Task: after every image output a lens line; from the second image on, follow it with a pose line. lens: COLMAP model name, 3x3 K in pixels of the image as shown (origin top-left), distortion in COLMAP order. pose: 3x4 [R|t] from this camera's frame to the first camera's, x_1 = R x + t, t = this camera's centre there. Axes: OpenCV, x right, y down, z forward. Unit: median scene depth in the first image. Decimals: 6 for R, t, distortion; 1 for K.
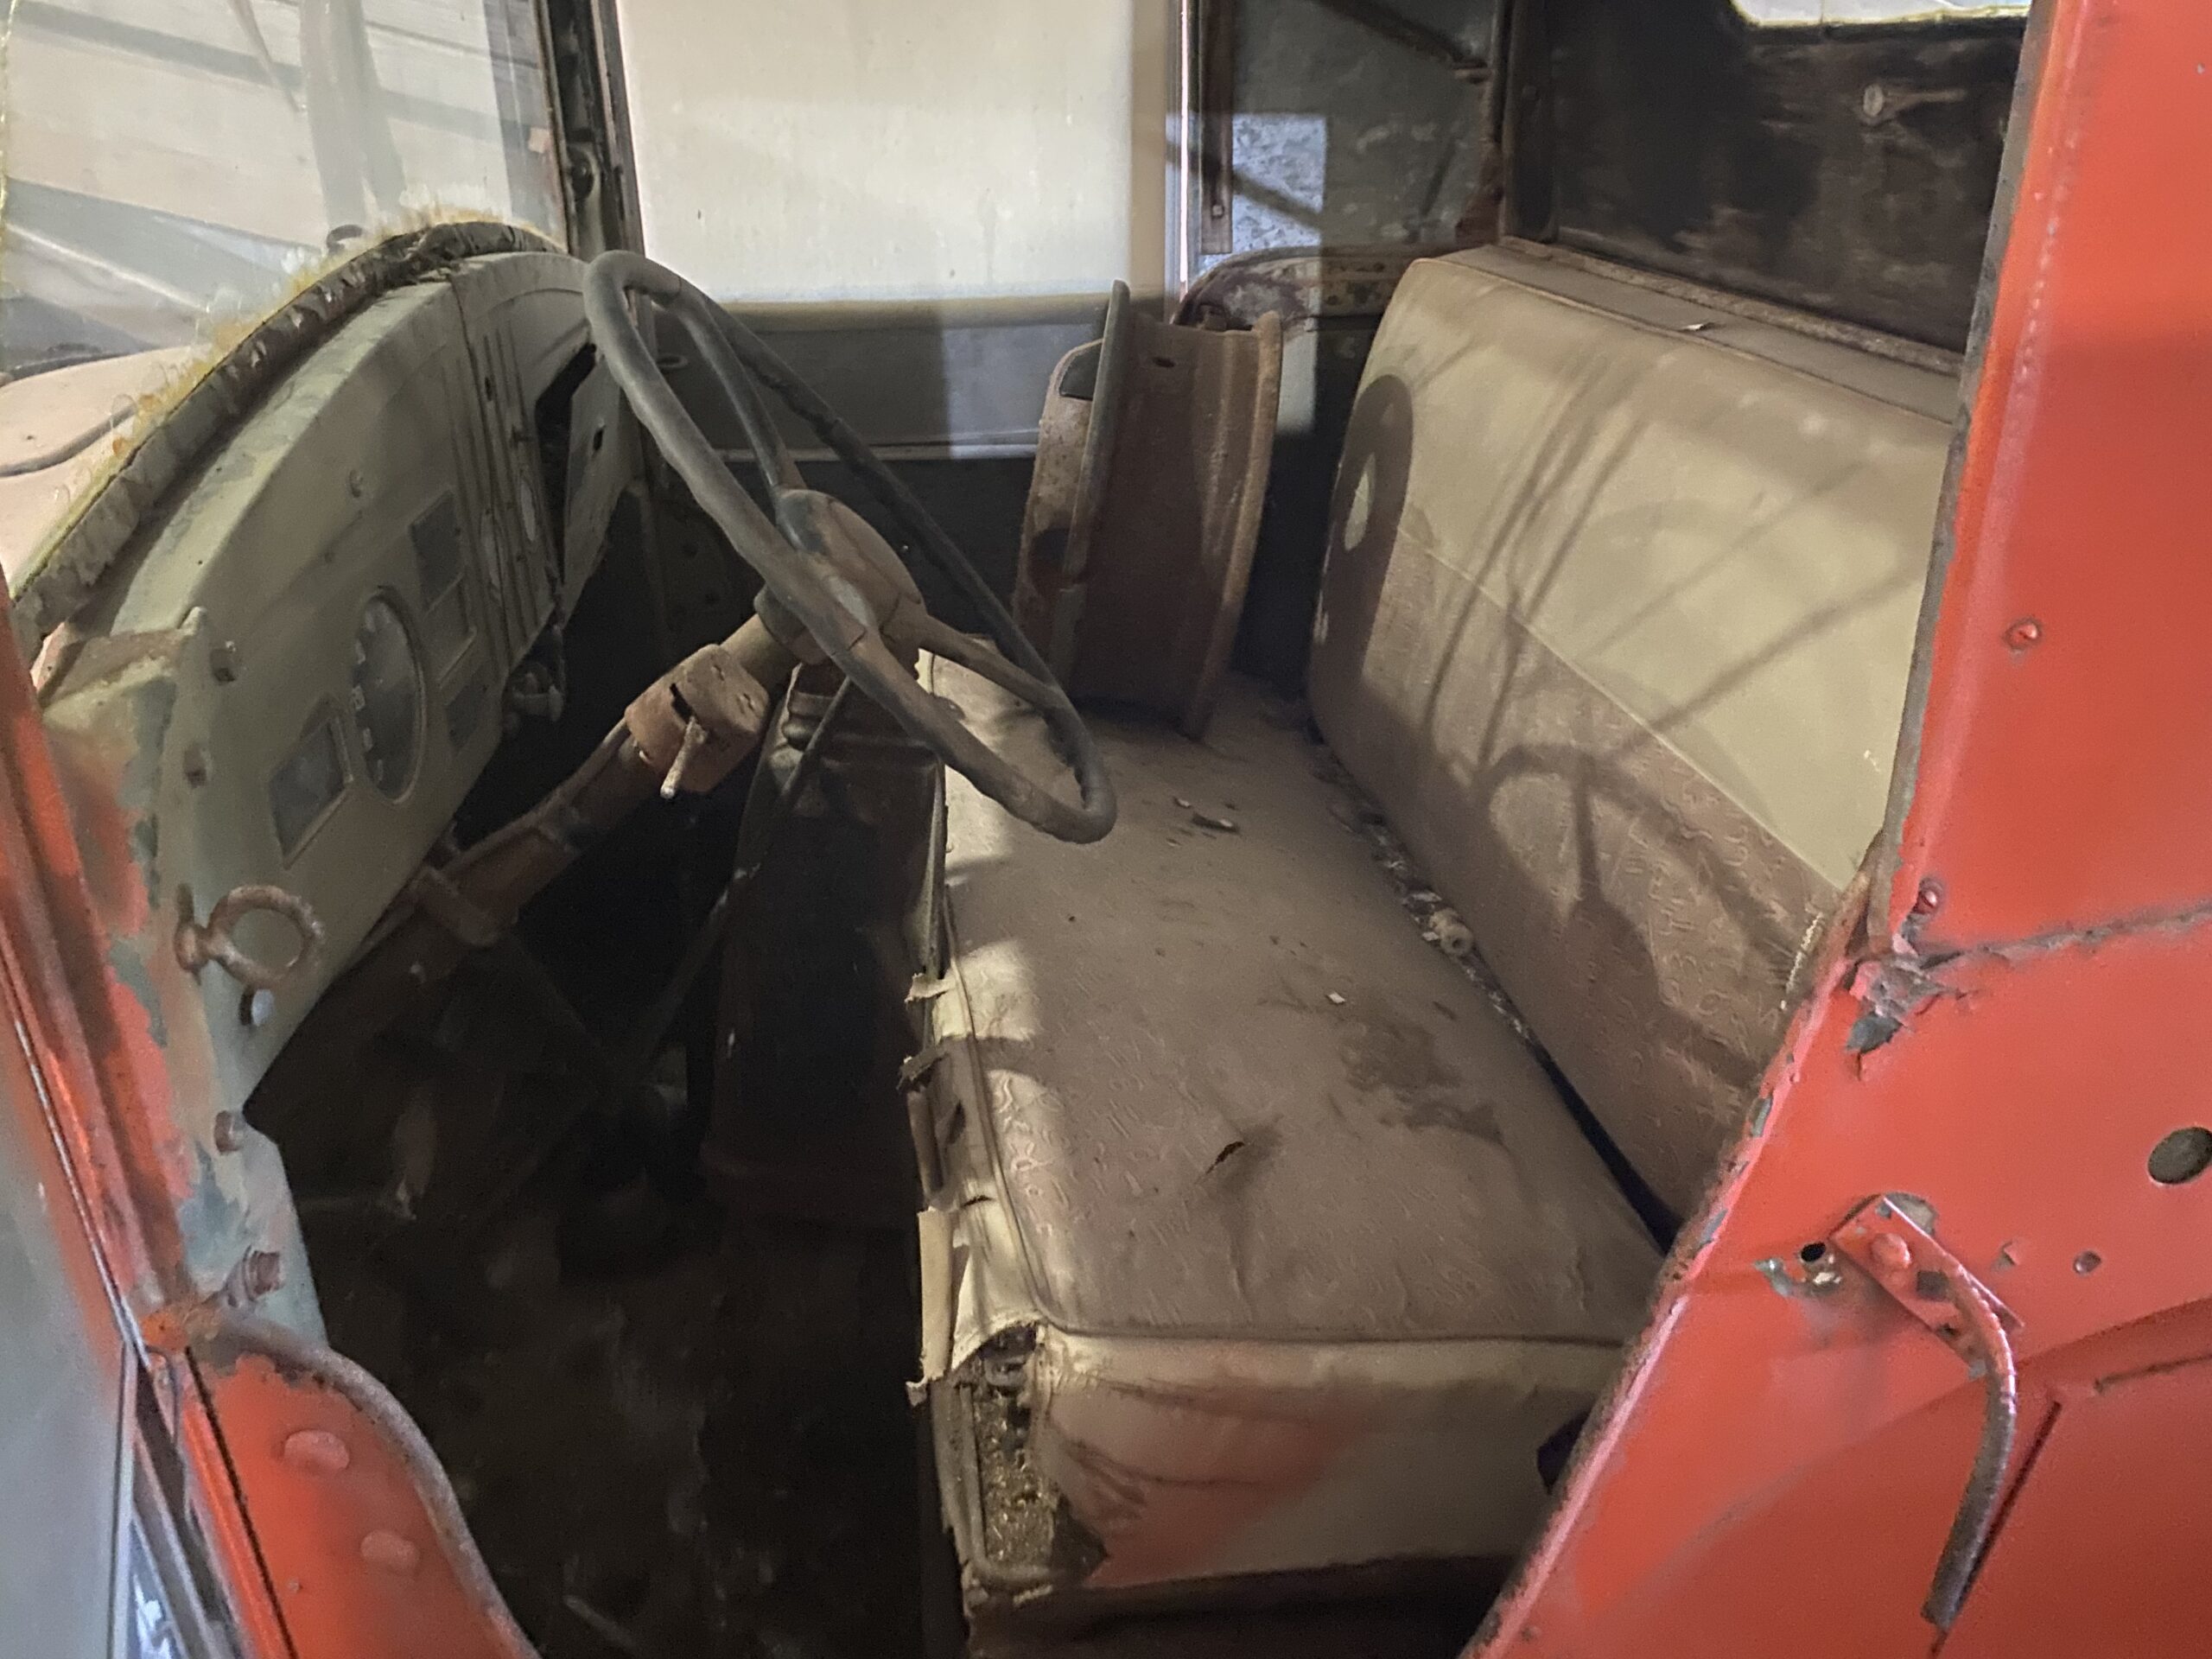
lens RADIAL K [[1701.8, 0, 1085.5], [0, 1701.8, 818.5], [0, 0, 1]] dist [0.047253, -0.063400]
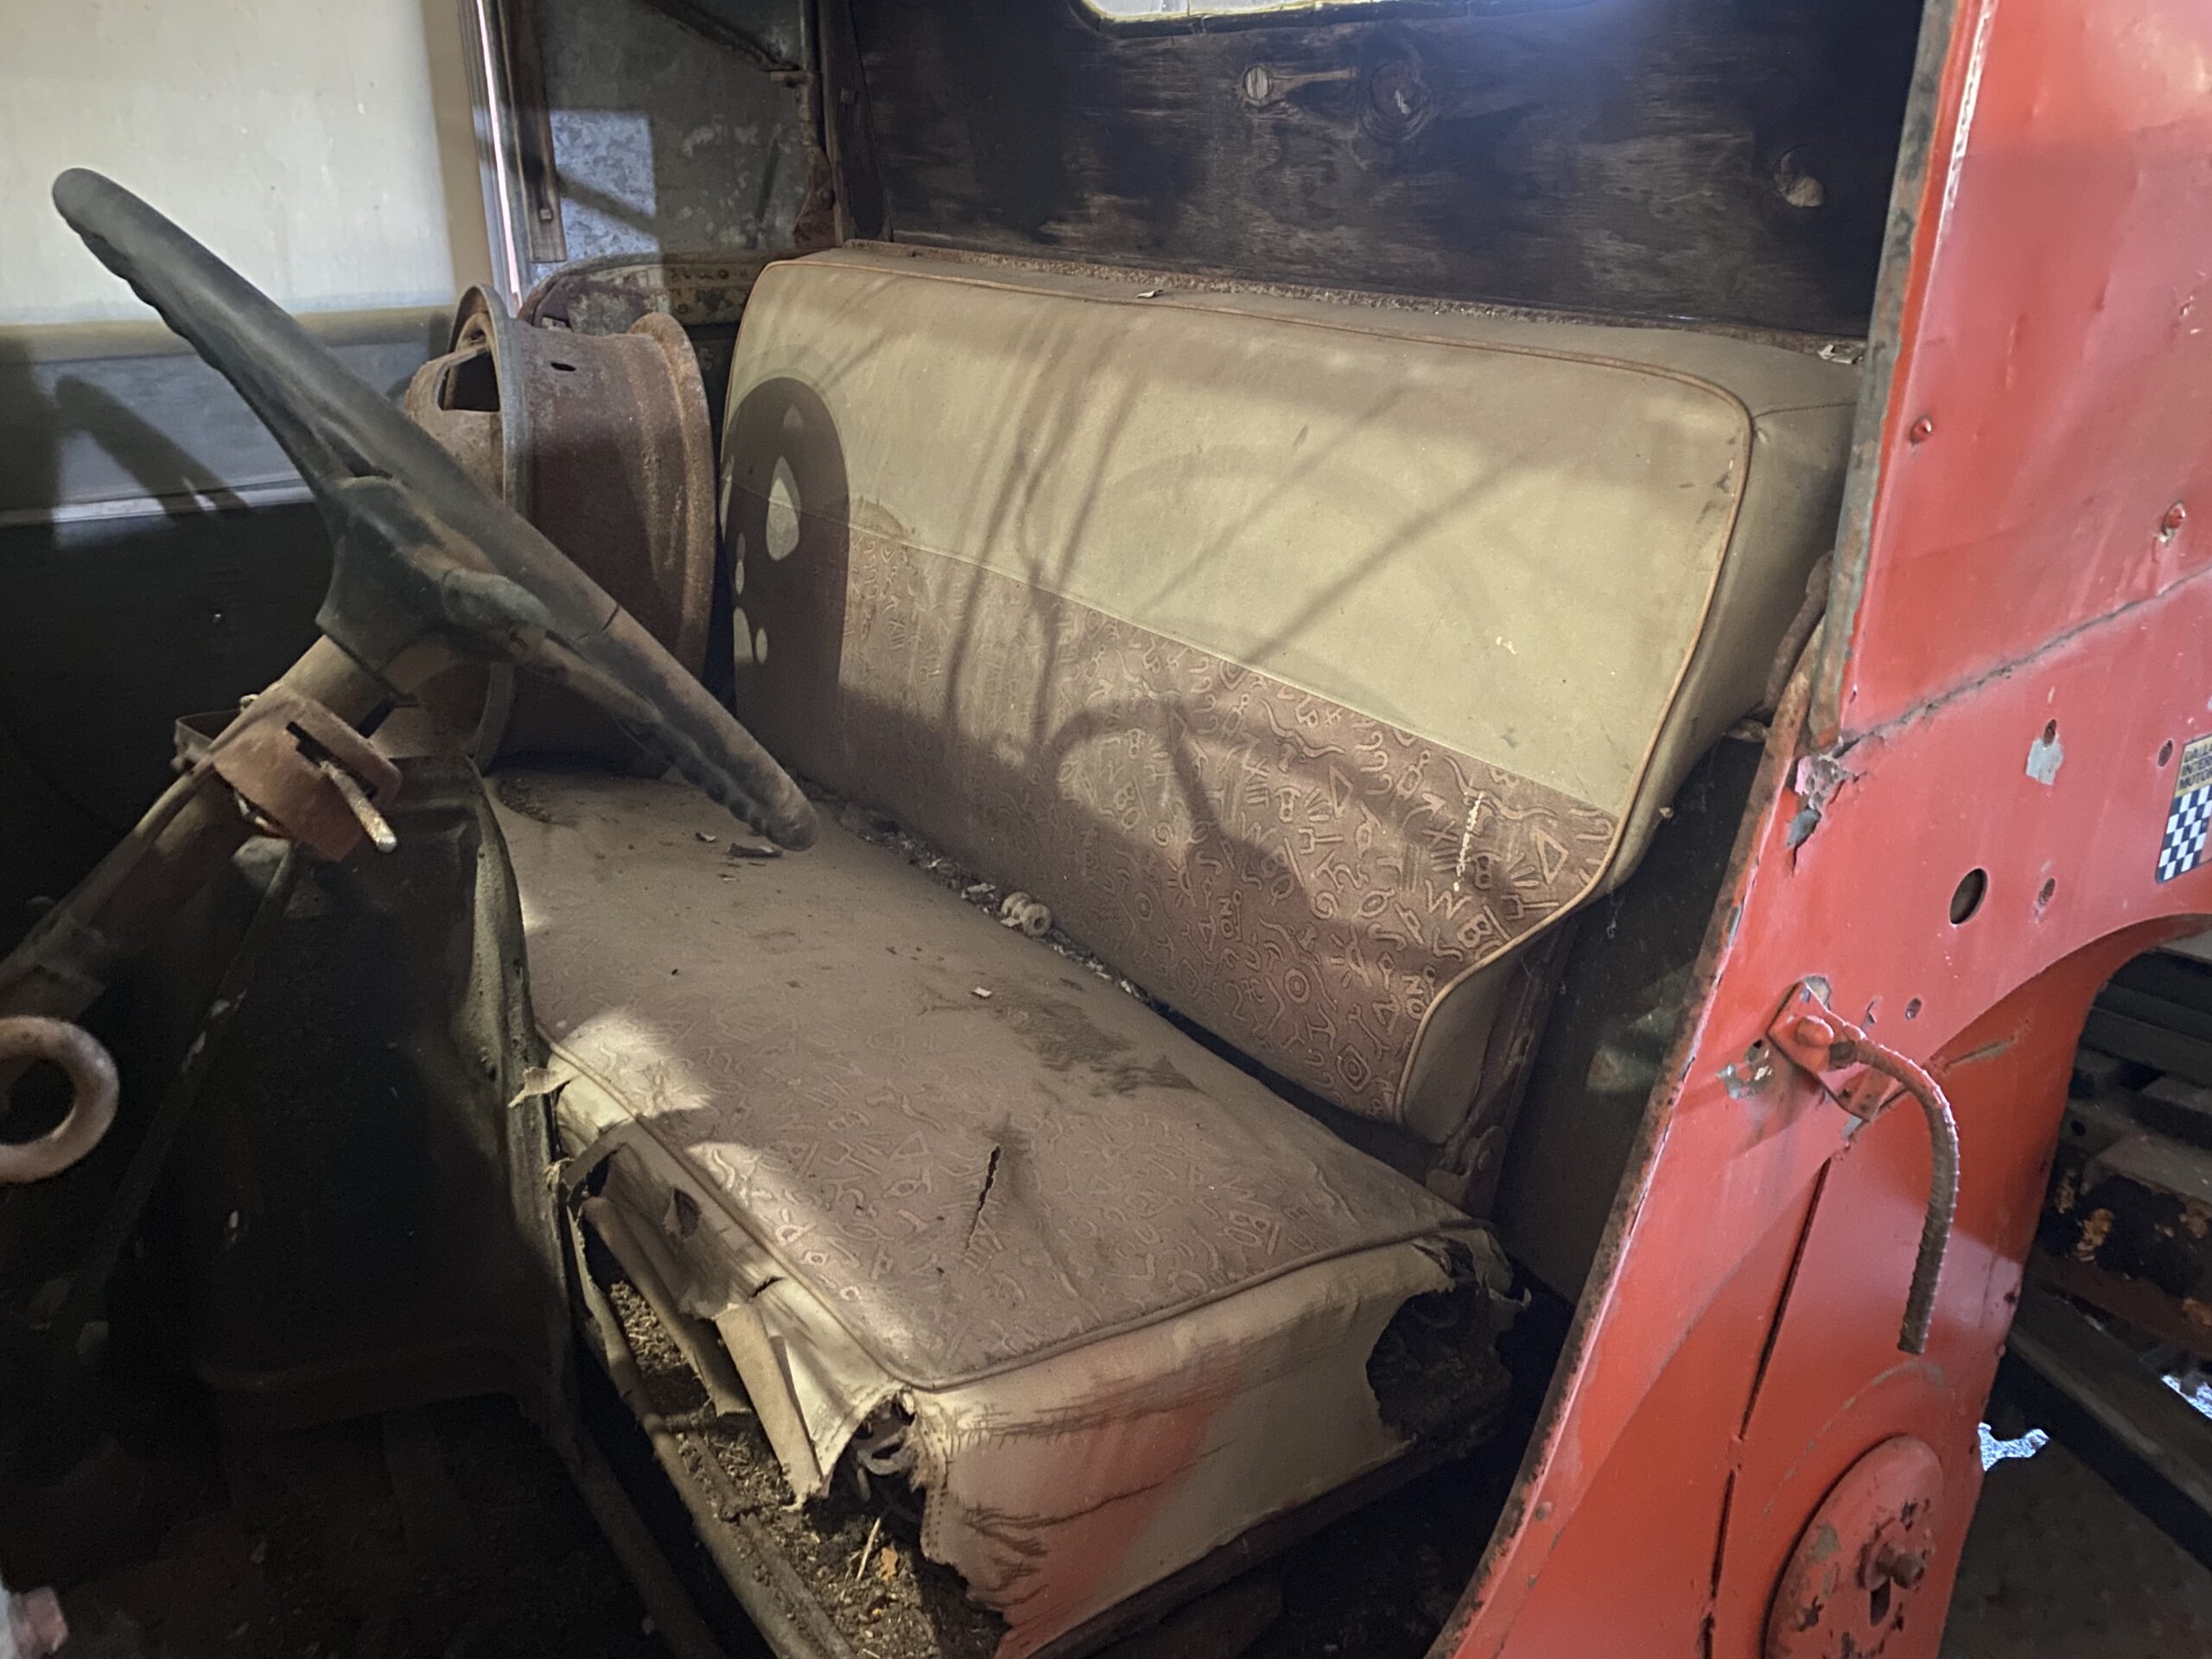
lens RADIAL K [[1701.8, 0, 1103.2], [0, 1701.8, 827.1], [0, 0, 1]] dist [0.047253, -0.063400]
pose [[0.875507, -0.164894, 0.454200, -0.216063], [0.180113, 0.983596, 0.009905, 0.018269], [-0.448383, 0.073136, 0.890844, 0.123061]]
